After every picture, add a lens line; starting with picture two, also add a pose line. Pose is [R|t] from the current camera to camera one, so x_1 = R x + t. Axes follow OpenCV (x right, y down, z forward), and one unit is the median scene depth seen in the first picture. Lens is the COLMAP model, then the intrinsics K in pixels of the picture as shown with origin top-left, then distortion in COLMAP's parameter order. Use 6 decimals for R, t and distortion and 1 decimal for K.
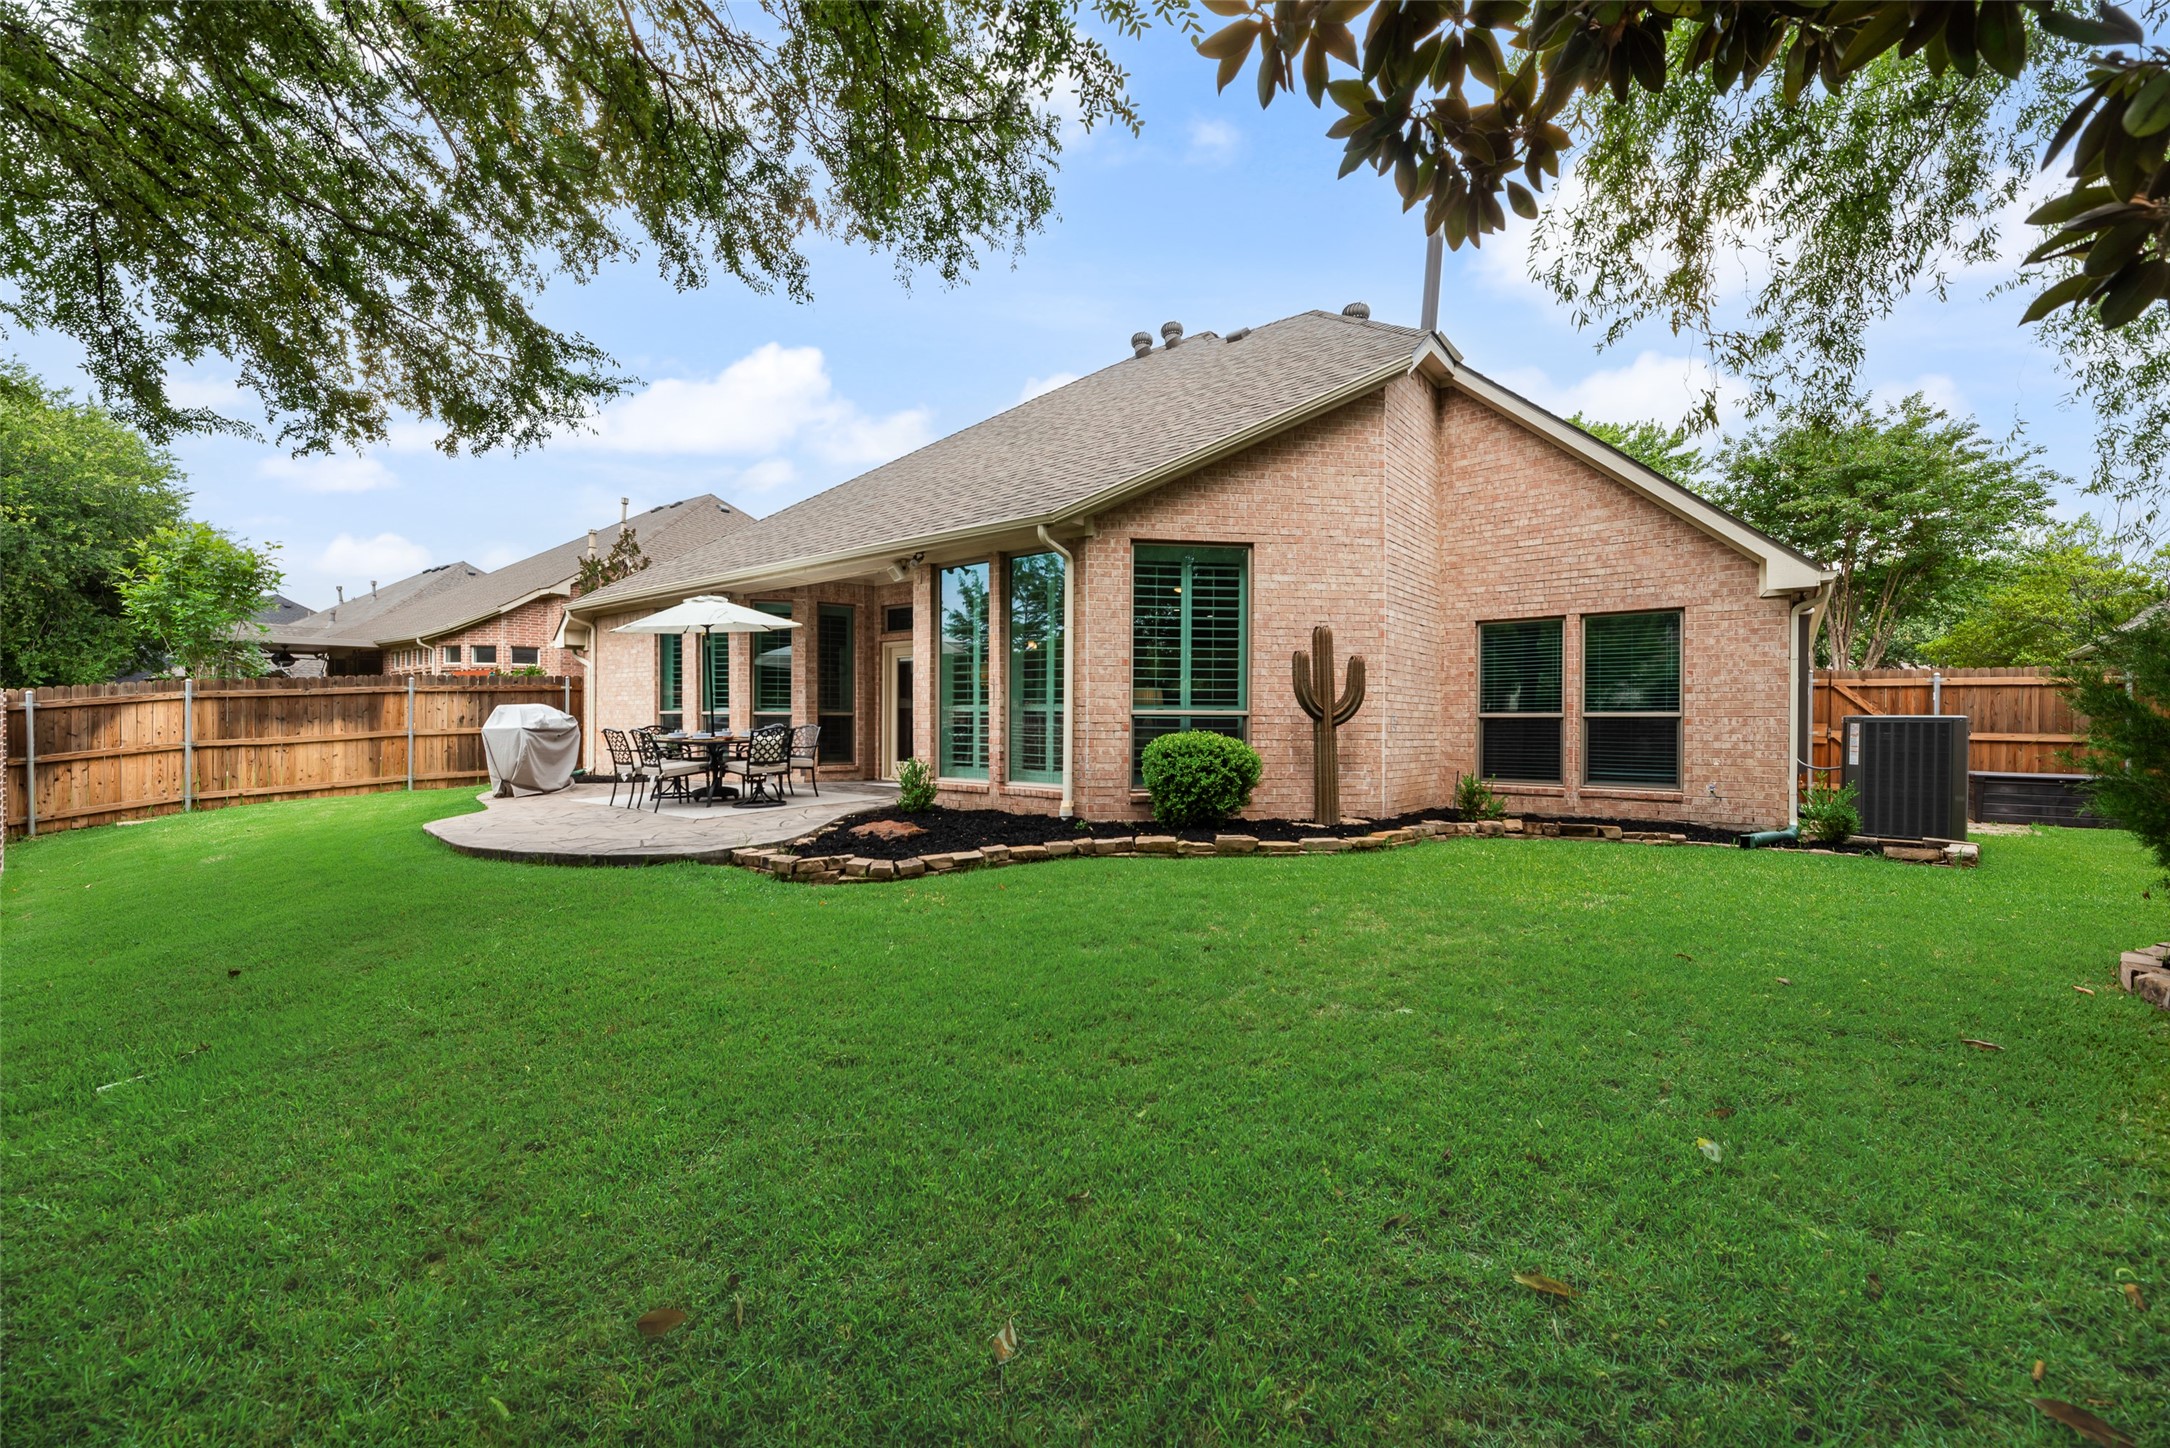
lens RADIAL K [[875.8, 0, 1089.8], [0, 875.8, 723.0], [0, 0, 1]] dist [-0.000278, -0.000789]
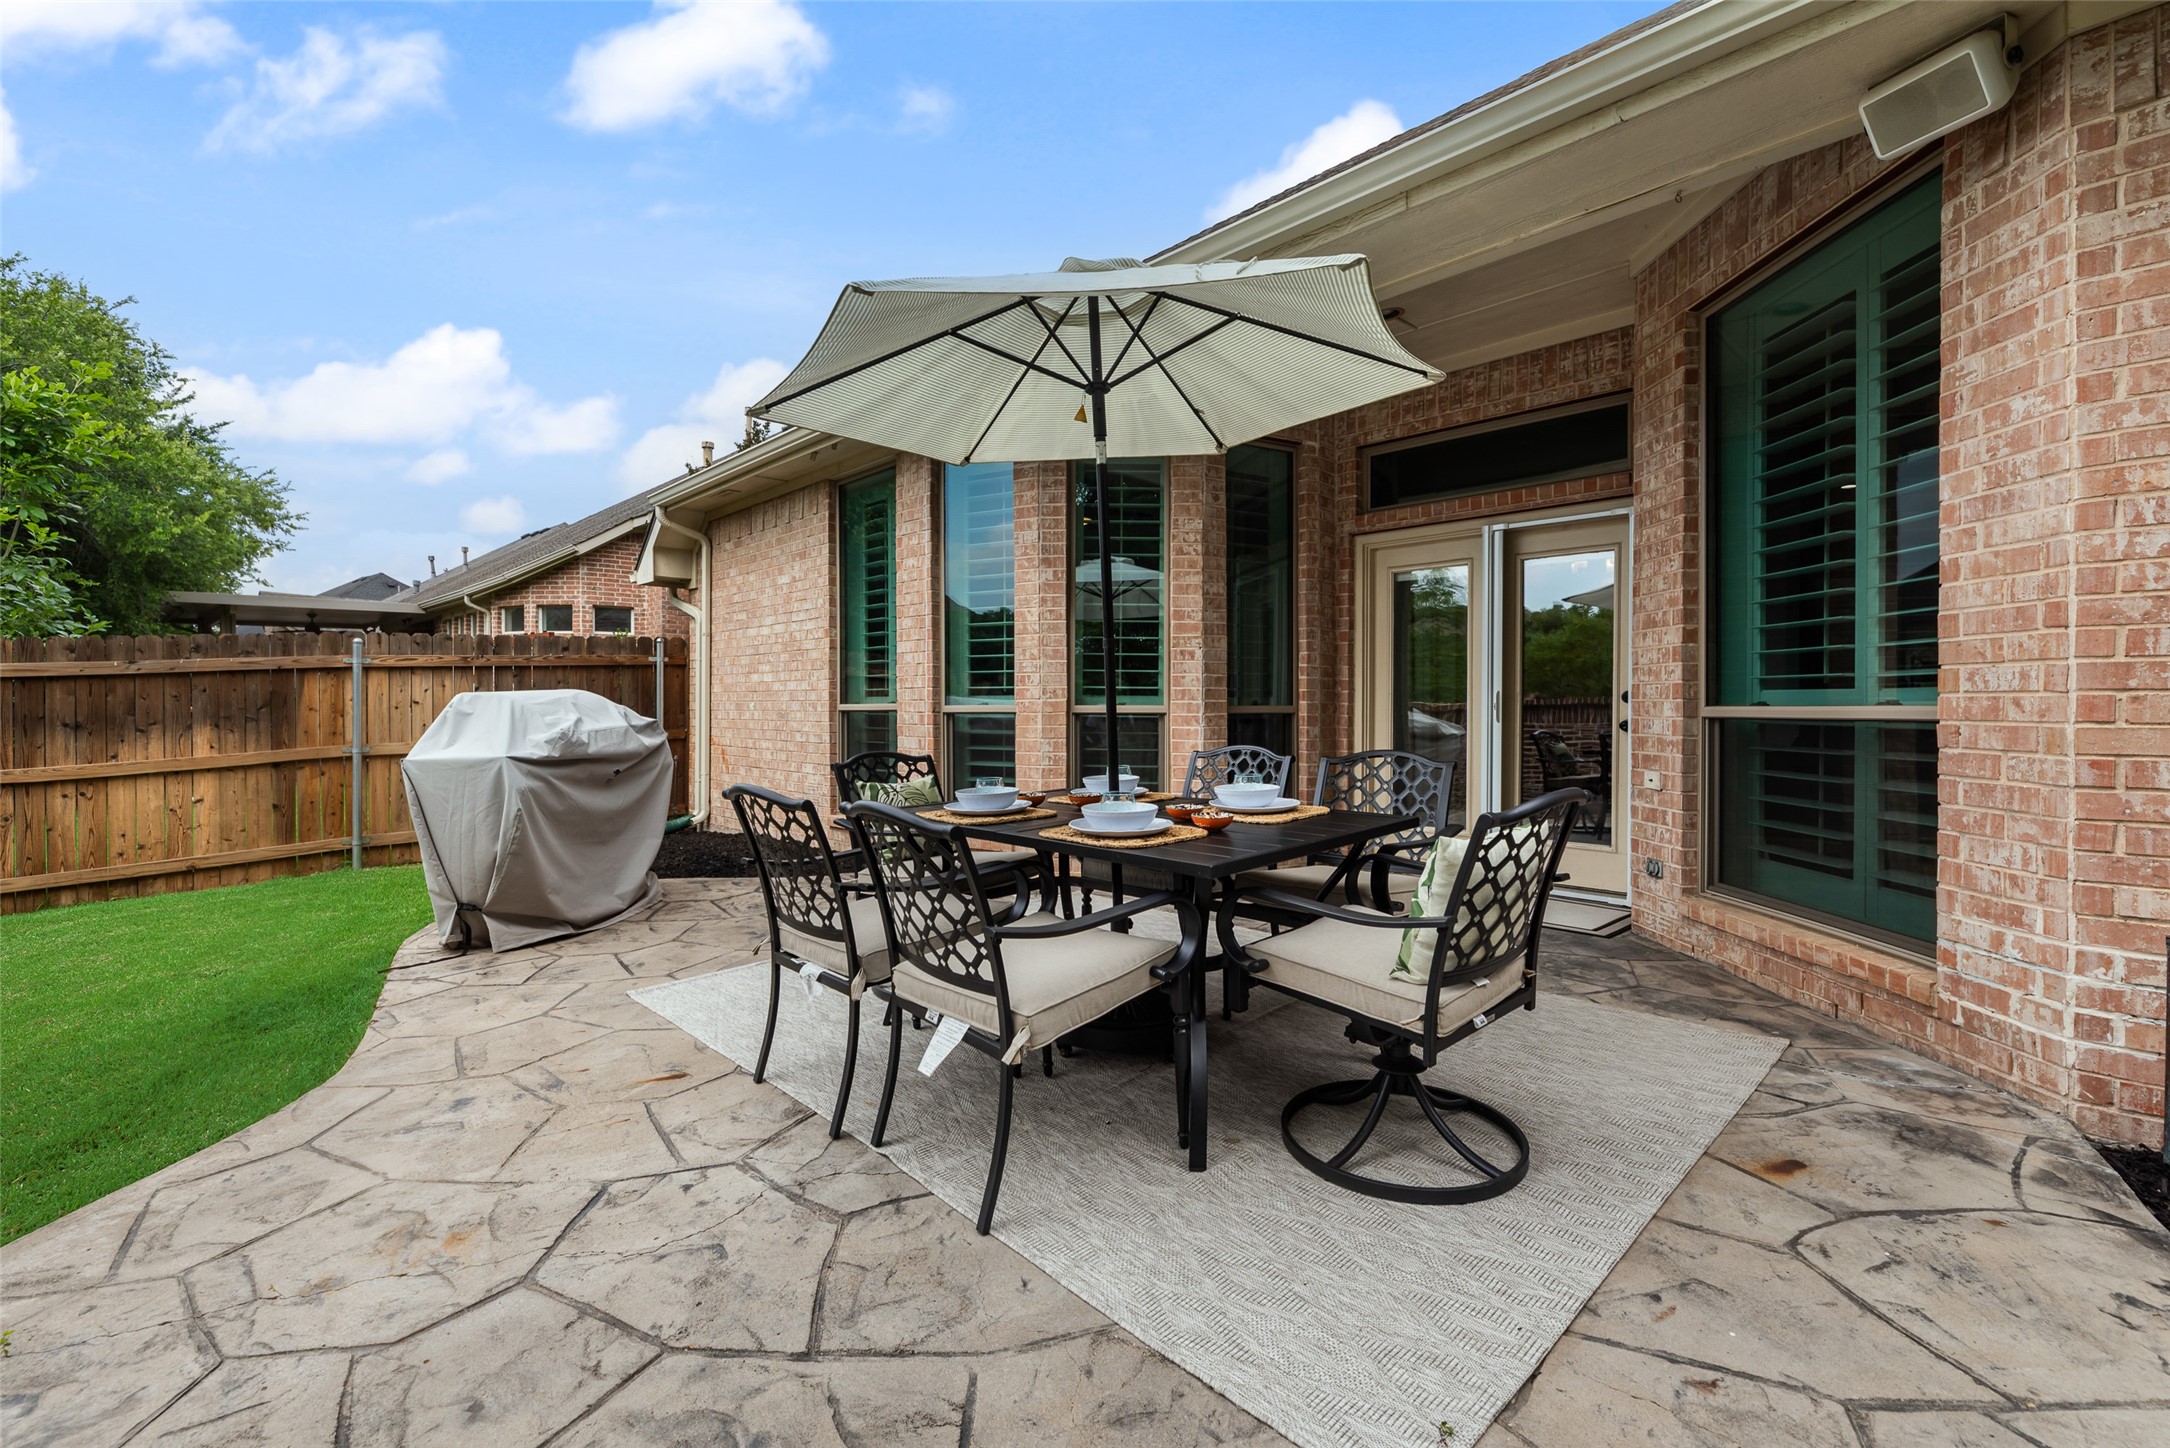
lens RADIAL K [[974.2, 0, 1089.3], [0, 974.2, 719.0], [0, 0, 1]] dist [-0.002743, -0.000430]
pose [[0.989071, -0.001890, -0.147429, -0.299548], [0.002842, 0.999976, 0.006247, -0.009267], [0.147414, -0.006598, 0.989053, 0.538063]]
